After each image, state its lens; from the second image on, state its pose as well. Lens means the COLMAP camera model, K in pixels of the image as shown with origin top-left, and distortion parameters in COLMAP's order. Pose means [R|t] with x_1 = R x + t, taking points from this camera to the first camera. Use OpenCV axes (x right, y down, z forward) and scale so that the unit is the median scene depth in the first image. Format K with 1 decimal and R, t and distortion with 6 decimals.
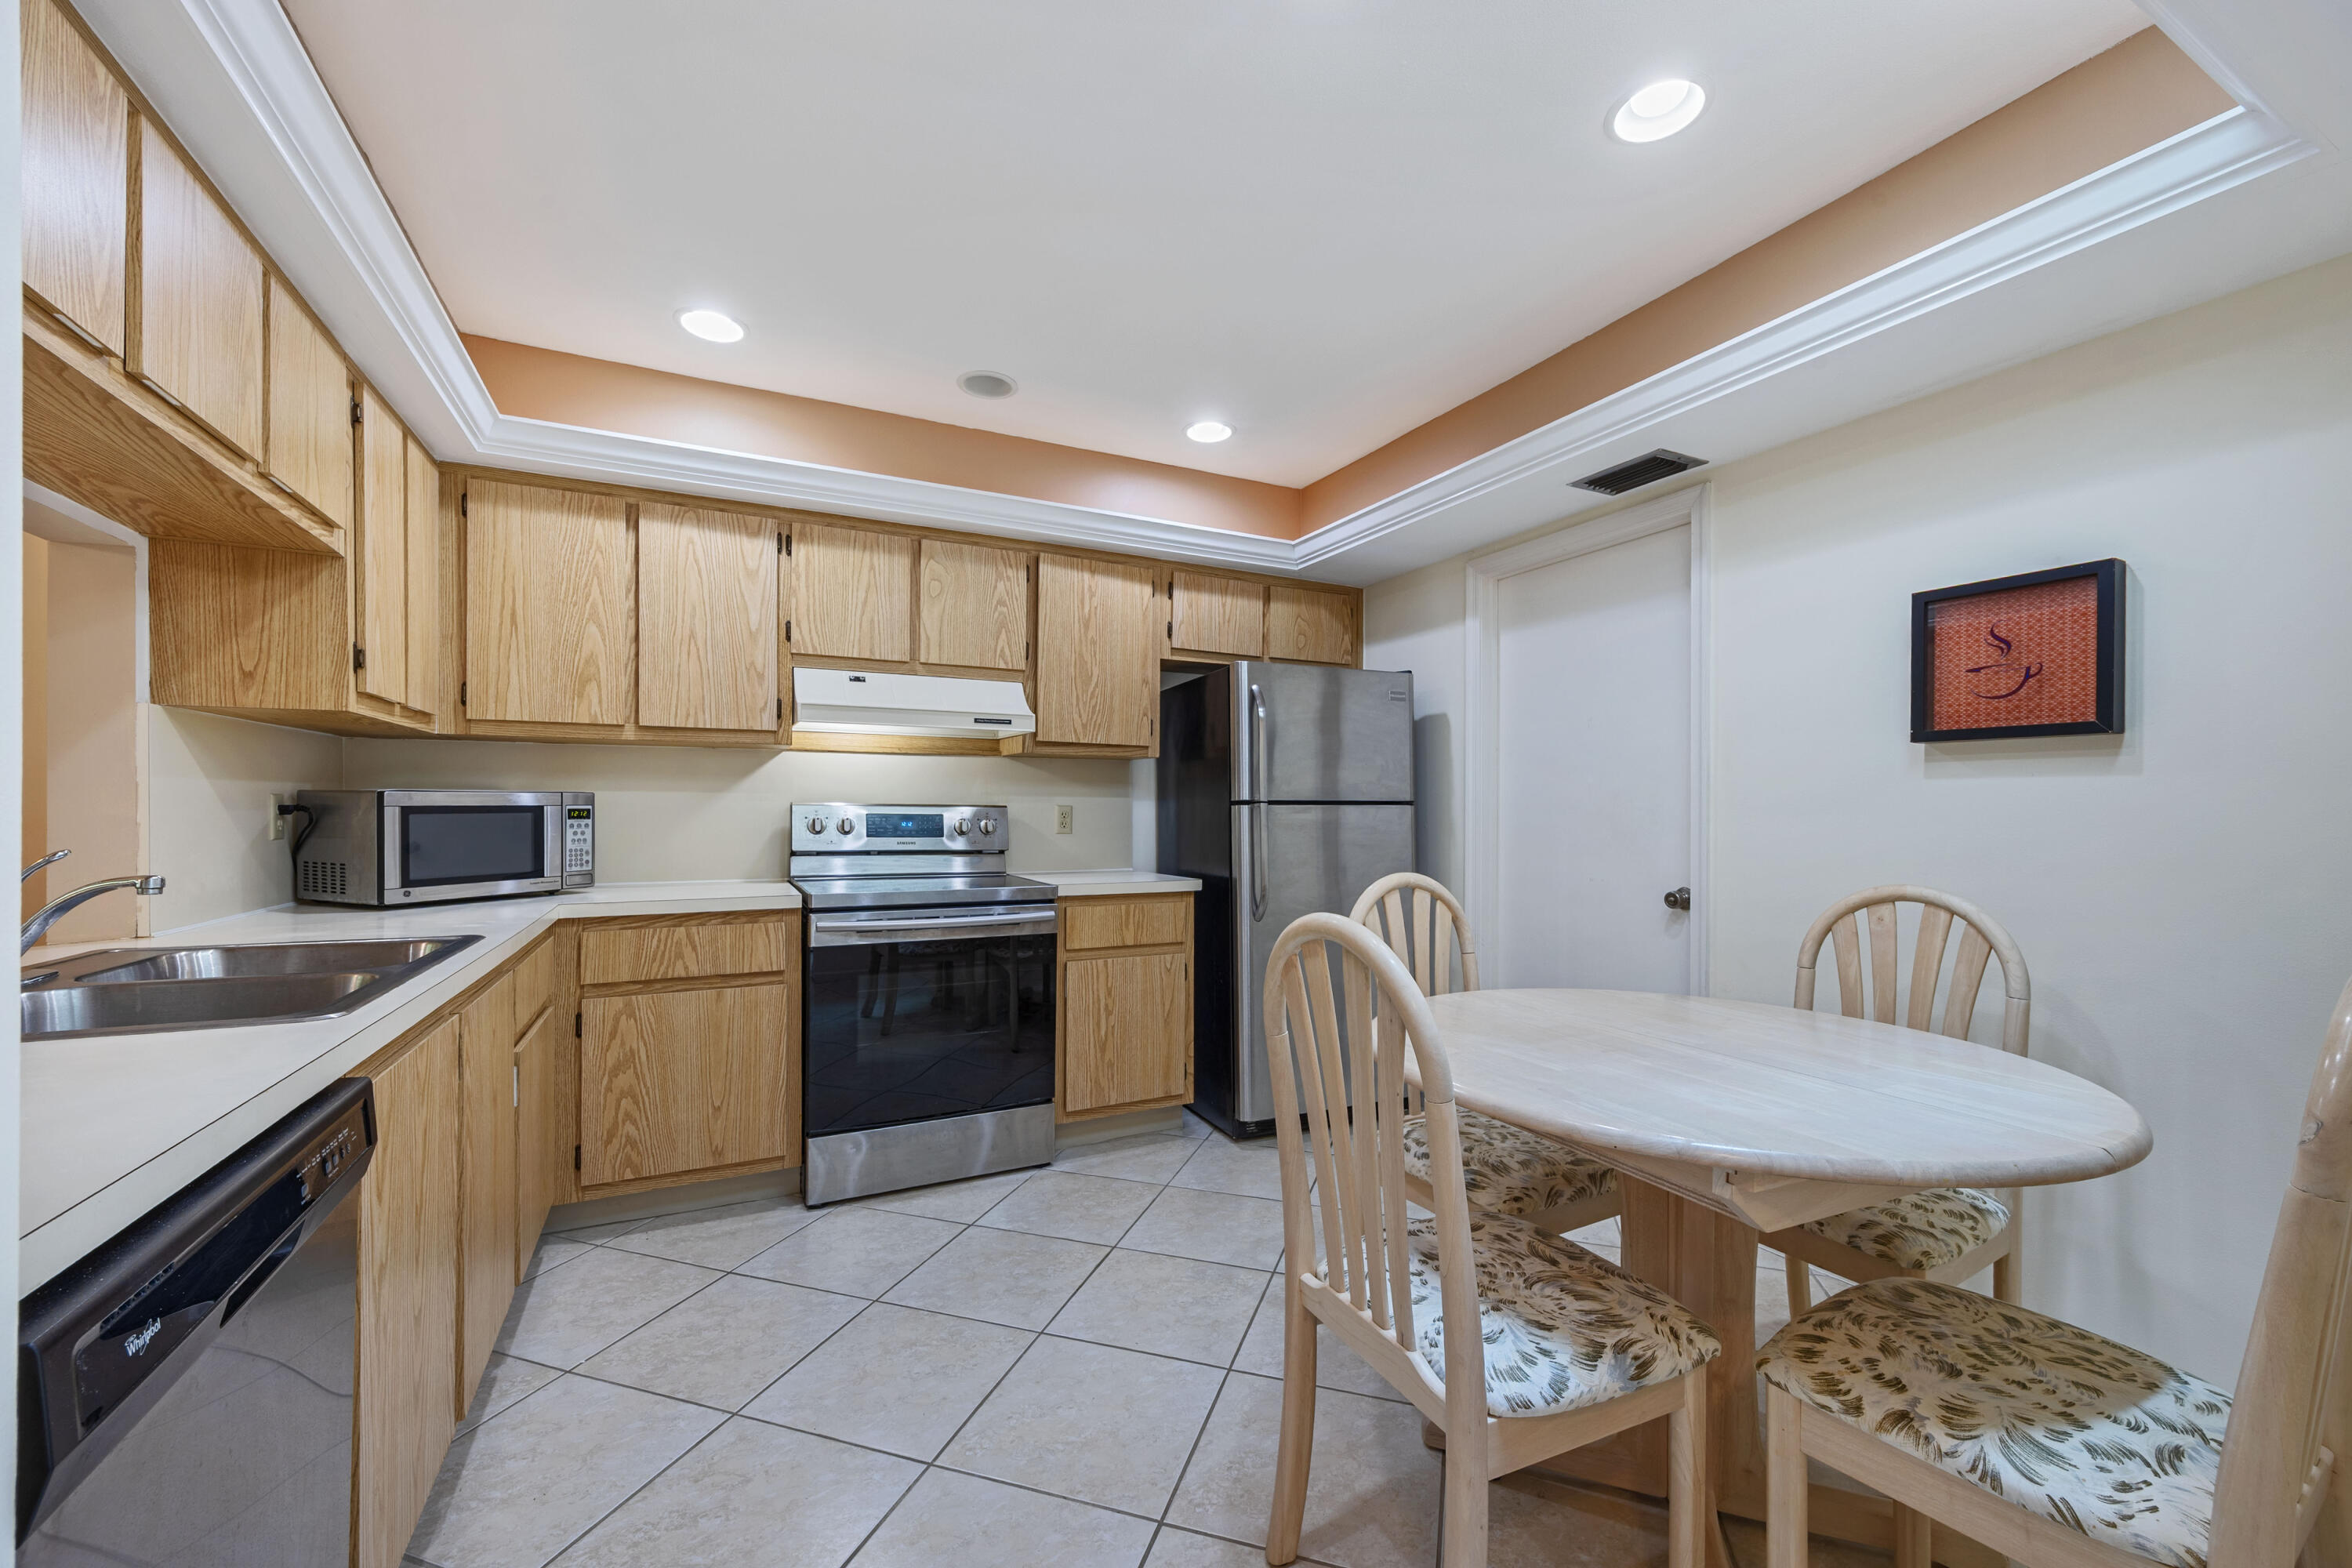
lens RADIAL K [[910.6, 0, 1177.6], [0, 910.6, 791.4], [0, 0, 1]] dist [-0.001565, -0.000251]
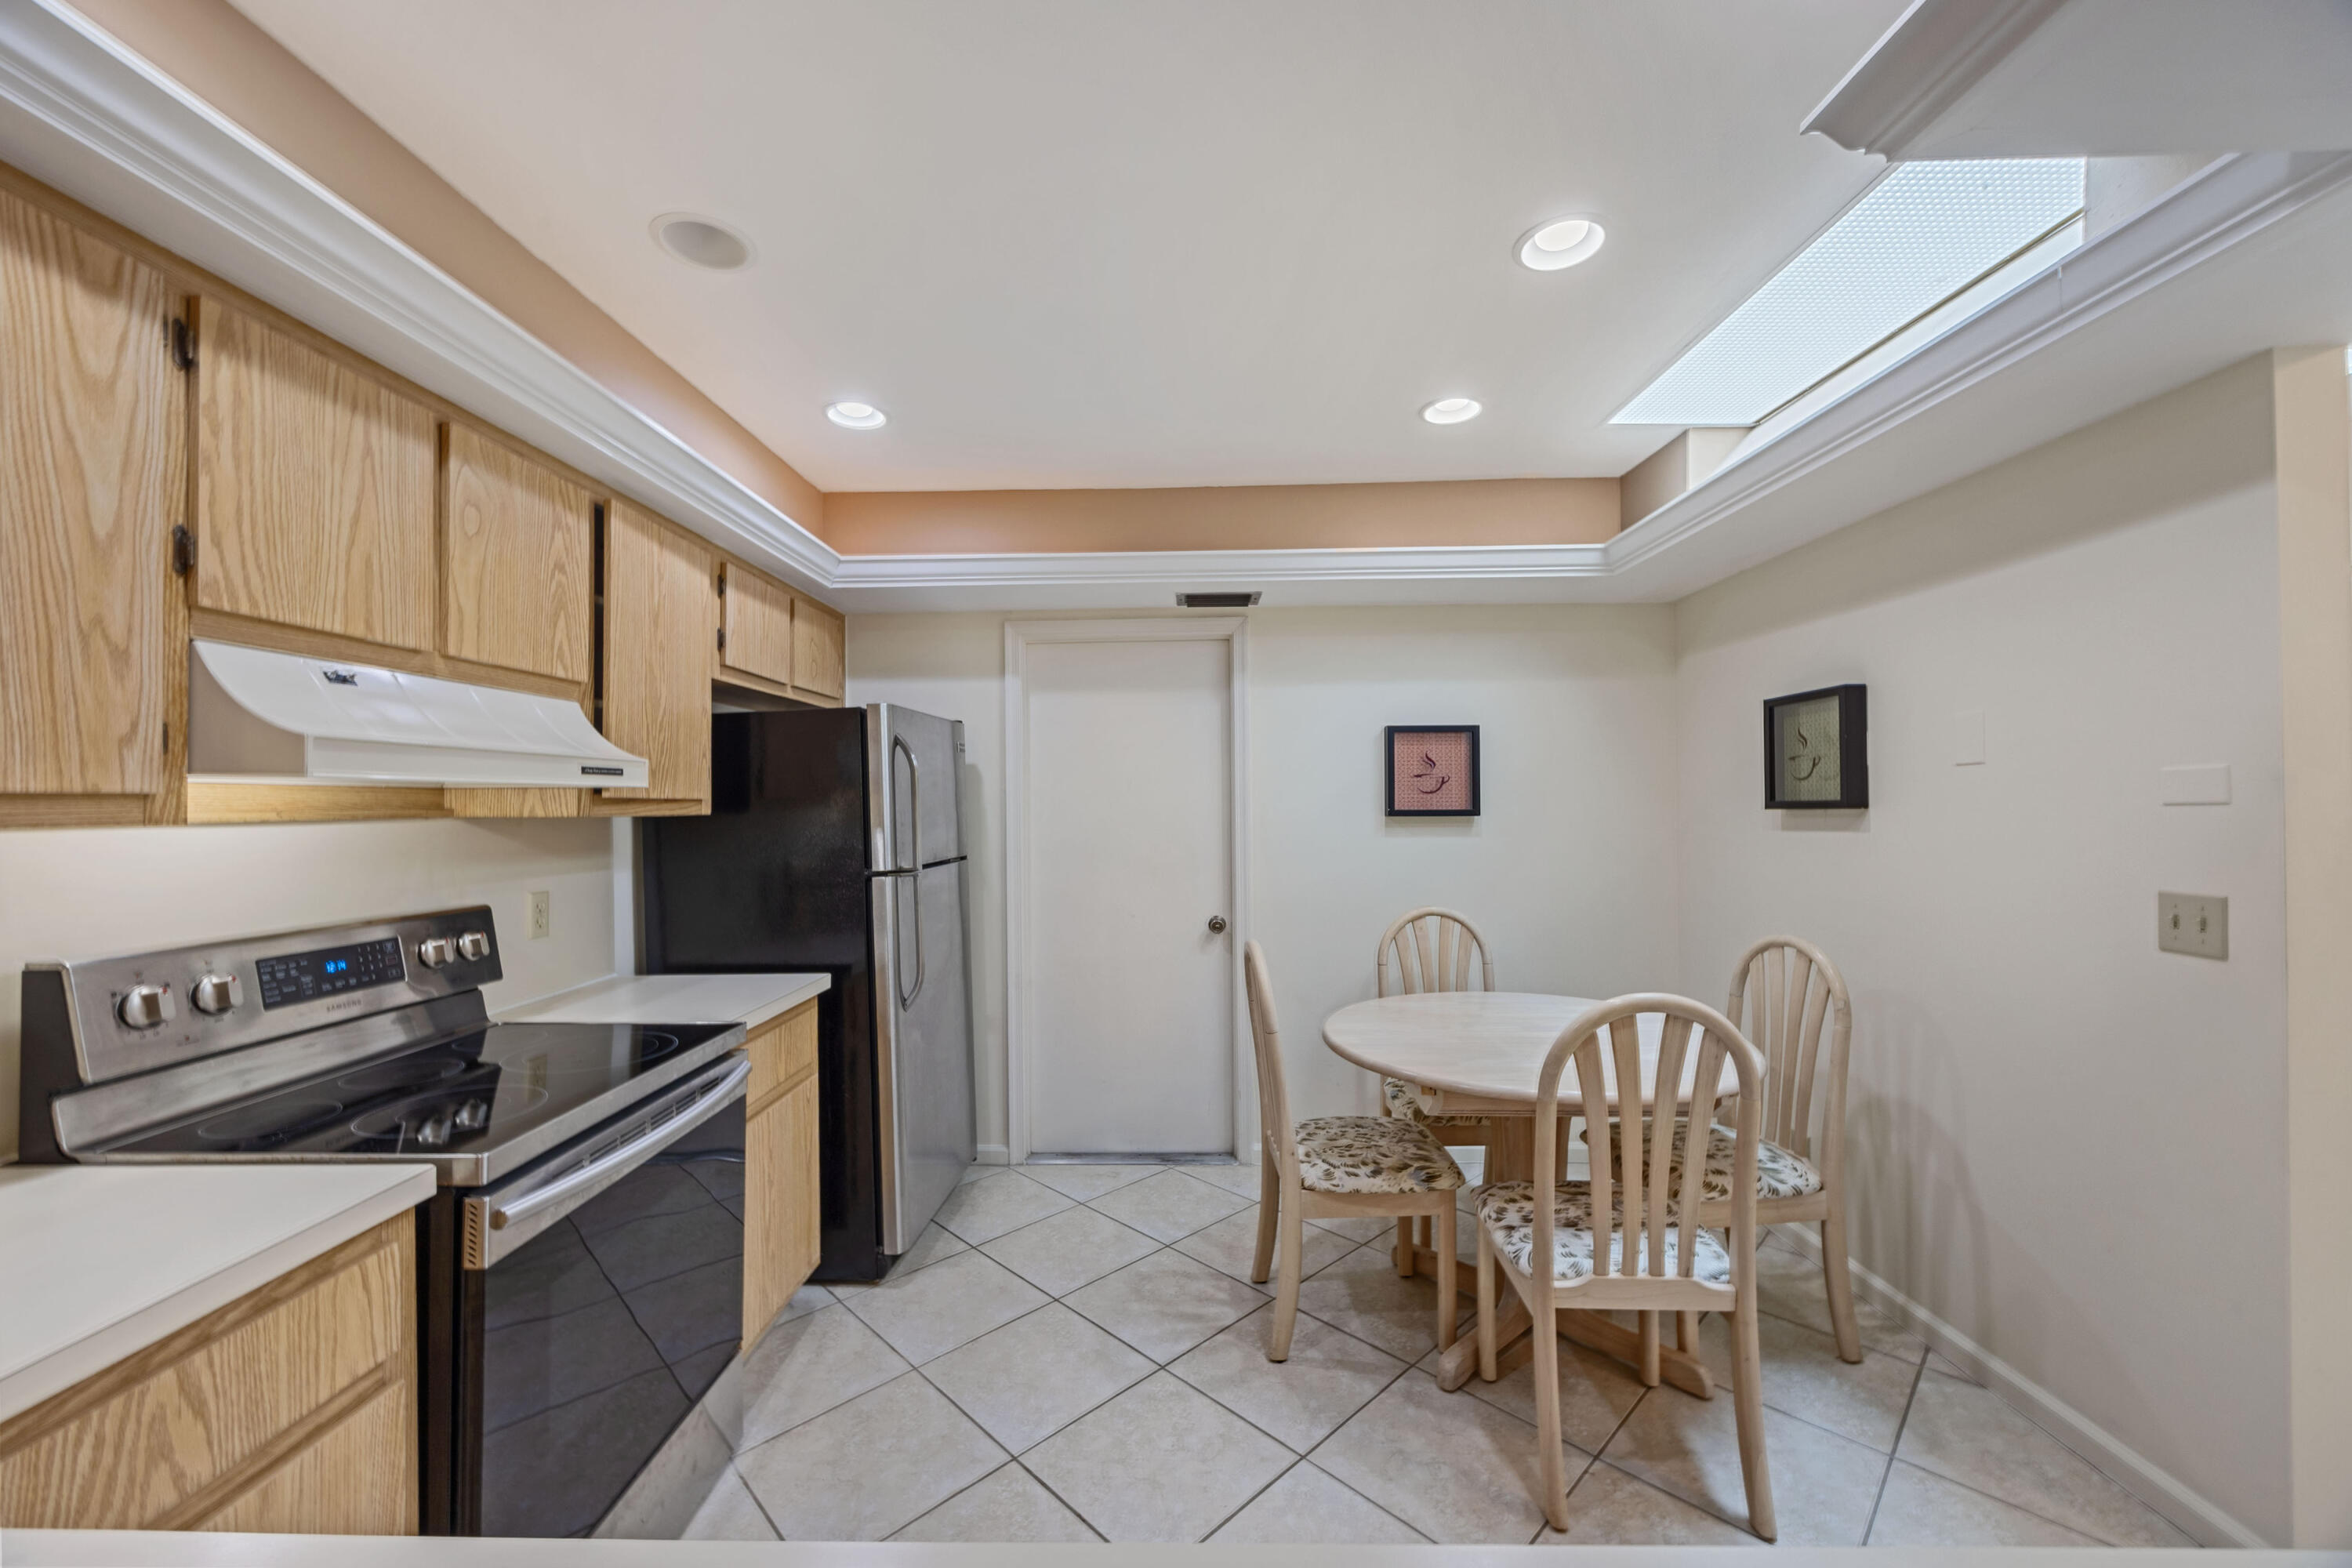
lens RADIAL K [[896.7, 0, 1165.1], [0, 896.7, 781.0], [0, 0, 1]] dist [0.001509, 0.000188]
pose [[0.476674, 0.013061, 0.878983, -0.557931], [-0.004707, 0.999913, -0.012305, -0.066735], [-0.879067, 0.001728, 0.476695, 0.402168]]
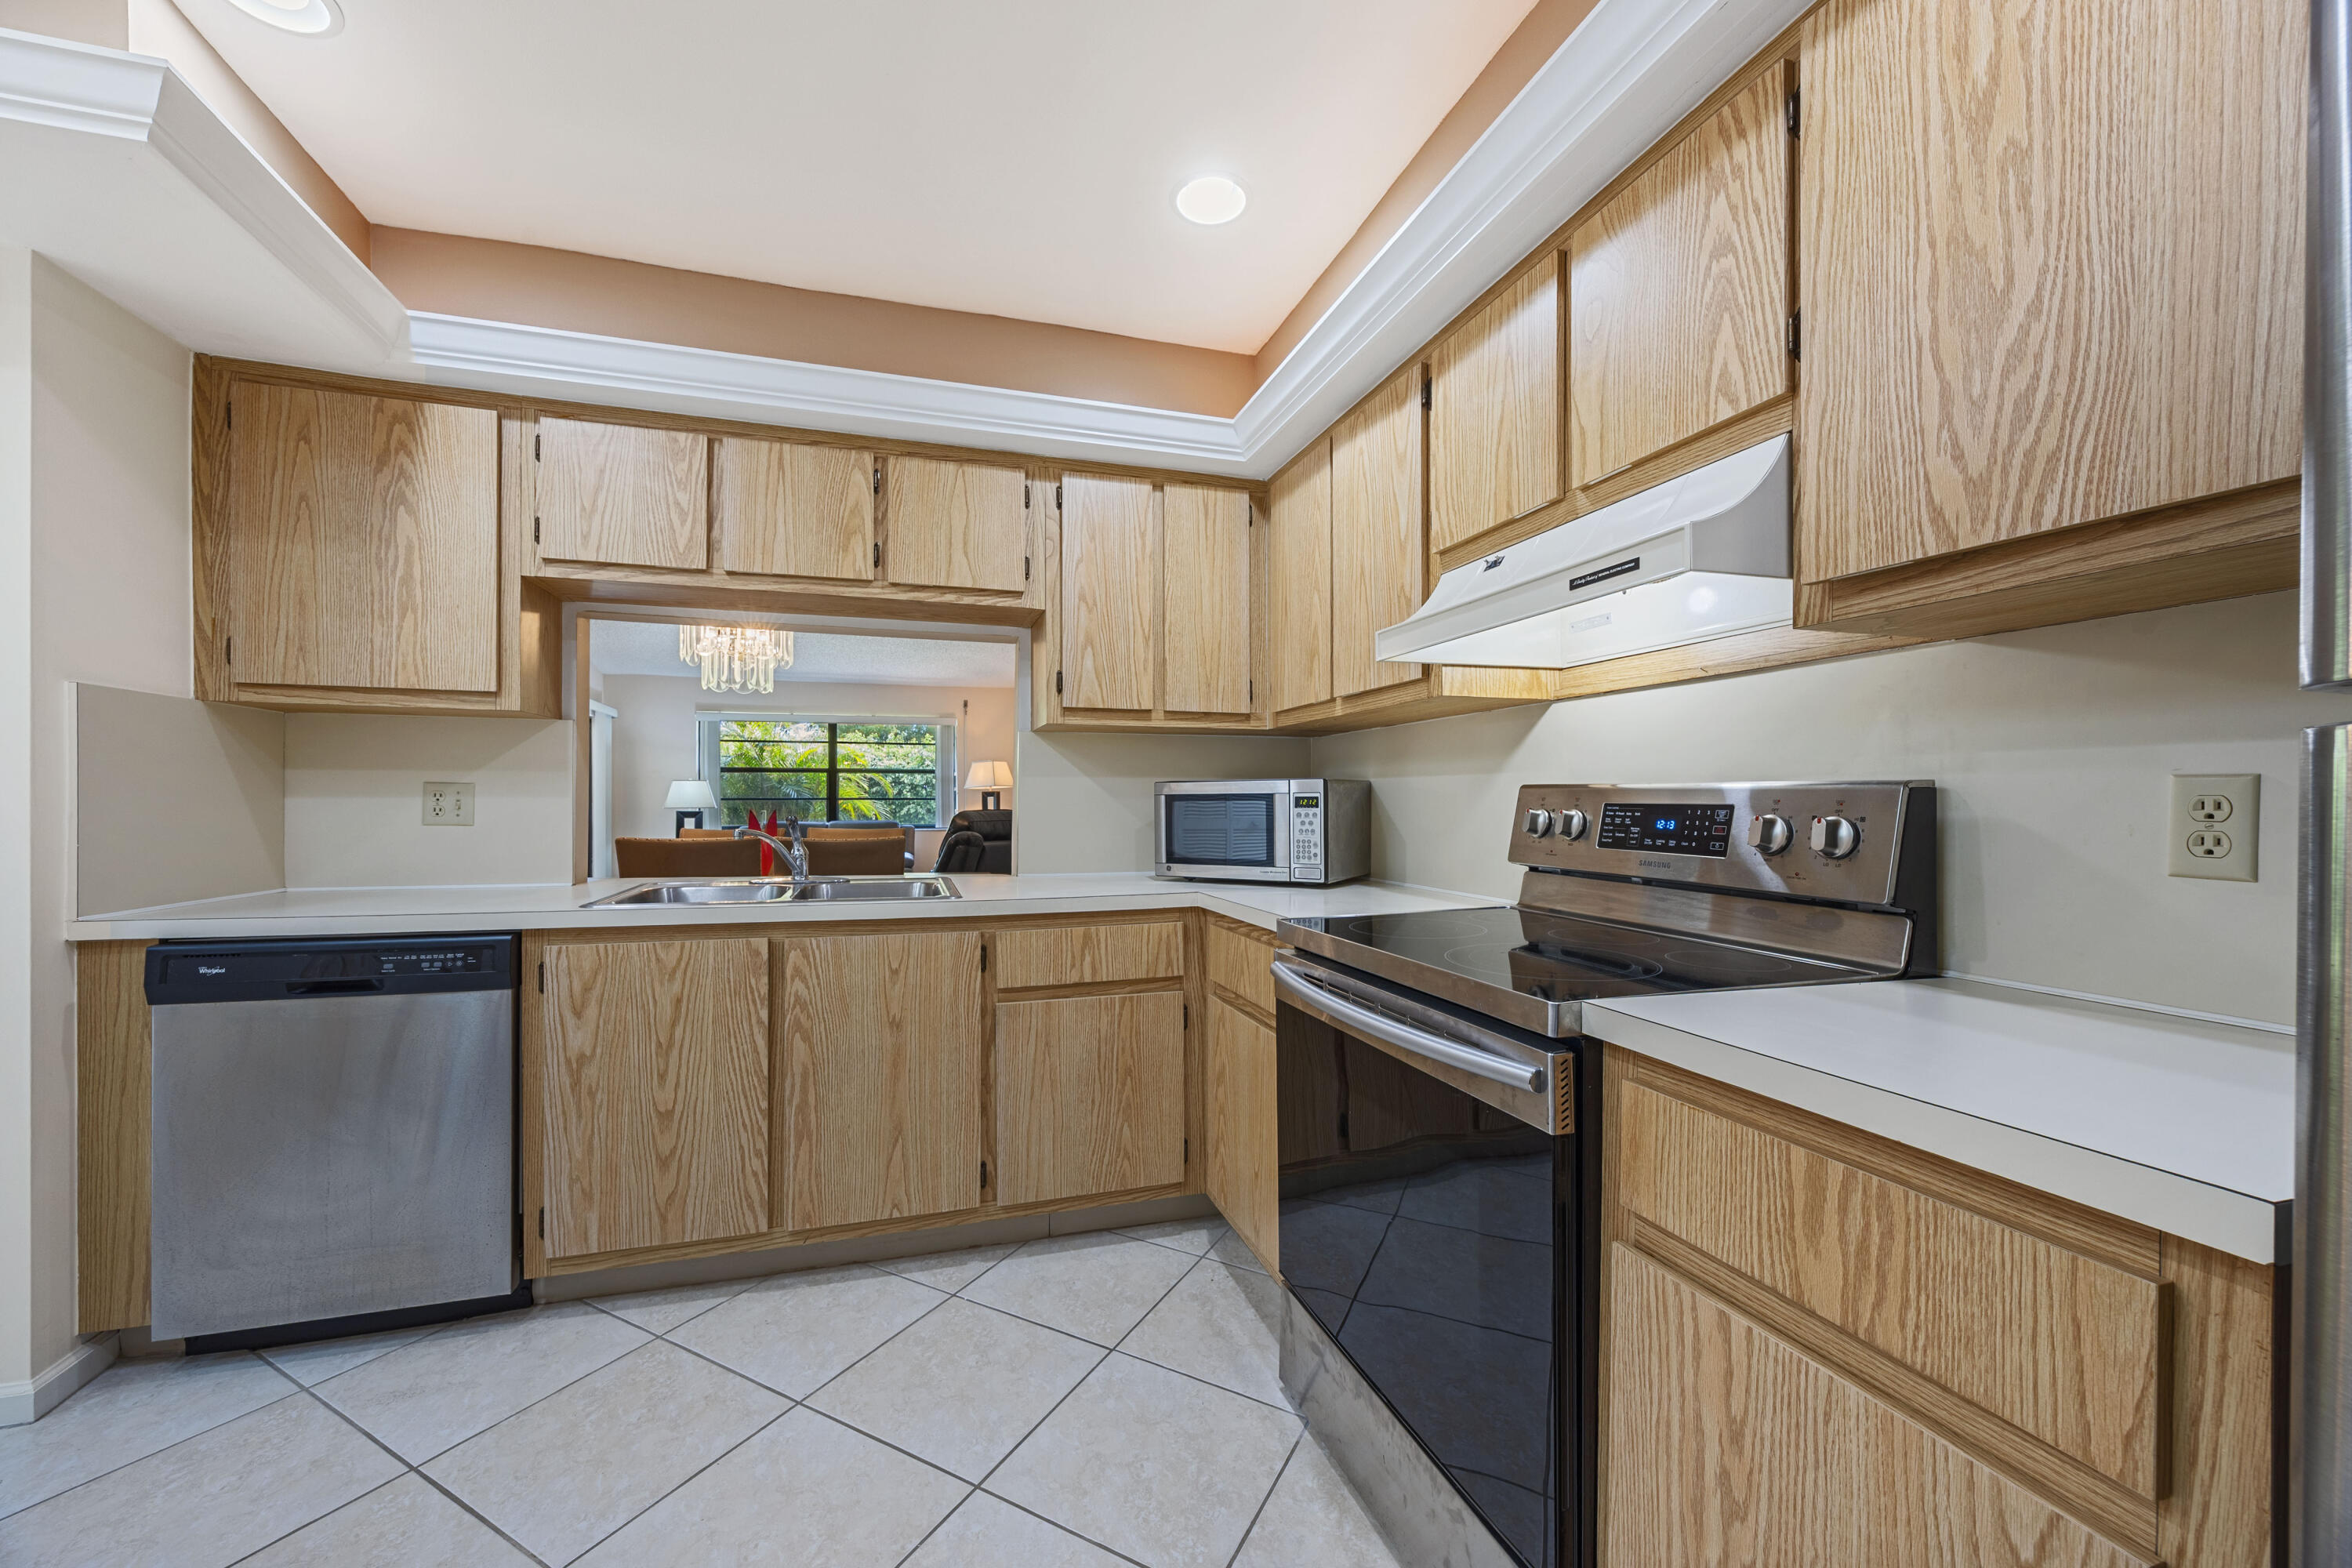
lens RADIAL K [[904.3, 0, 1169.6], [0, 904.3, 801.7], [0, 0, 1]] dist [-0.001182, -0.000045]
pose [[-0.174935, -0.003178, -0.984575, 0.235689], [0.017347, 0.999830, -0.006310, 0.024146], [0.984427, -0.018184, -0.174850, 0.898837]]
